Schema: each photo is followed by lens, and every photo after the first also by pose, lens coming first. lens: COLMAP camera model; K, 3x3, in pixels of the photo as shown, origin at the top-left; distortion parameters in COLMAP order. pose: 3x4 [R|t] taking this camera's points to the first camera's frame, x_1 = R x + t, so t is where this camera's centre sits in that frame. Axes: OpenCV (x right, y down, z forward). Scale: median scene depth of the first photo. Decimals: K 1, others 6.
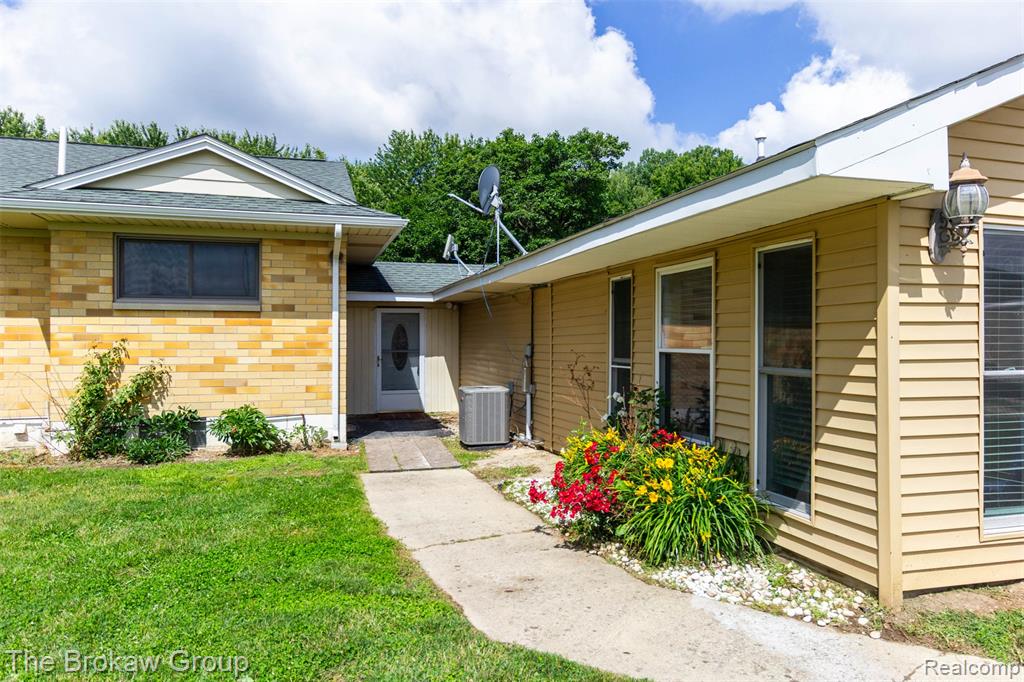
lens RADIAL K [[708.6, 0, 516.1], [0, 708.6, 339.1], [0, 0, 1]] dist [-0.000877, 0.001001]
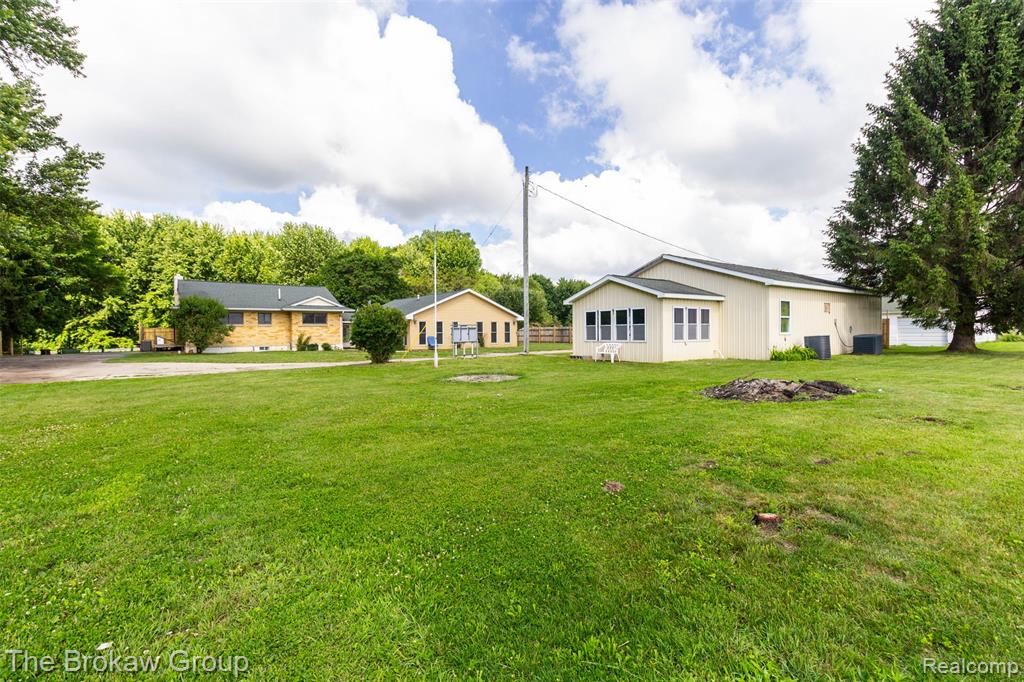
lens RADIAL K [[474.6, 0, 510.6], [0, 474.6, 355.6], [0, 0, 1]] dist [0.003505, -0.001426]
pose [[0.944328, -0.022328, 0.328248, -0.238596], [0.005860, 0.998678, 0.051073, 0.012678], [-0.328954, -0.046306, 0.943210, -3.184364]]
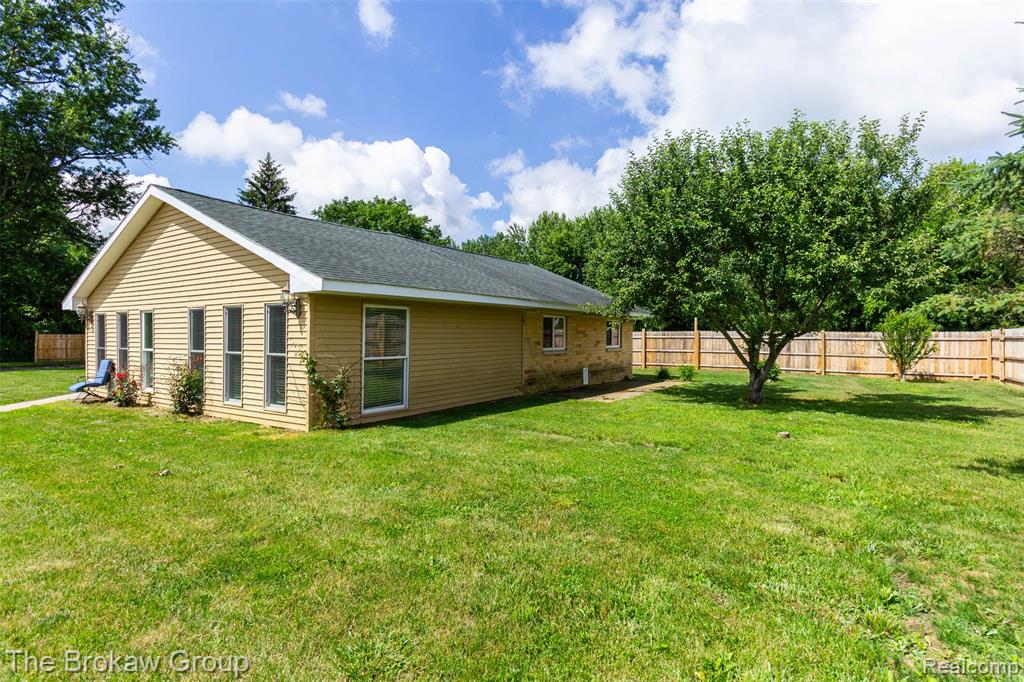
lens RADIAL K [[518.7, 0, 511.0], [0, 518.7, 336.0], [0, 0, 1]] dist [-0.001416, 0.001463]
pose [[0.630656, 0.004634, -0.776048, 2.053869], [0.005313, 0.999933, 0.010288, -0.019036], [0.776044, -0.010612, 0.630589, 0.428570]]
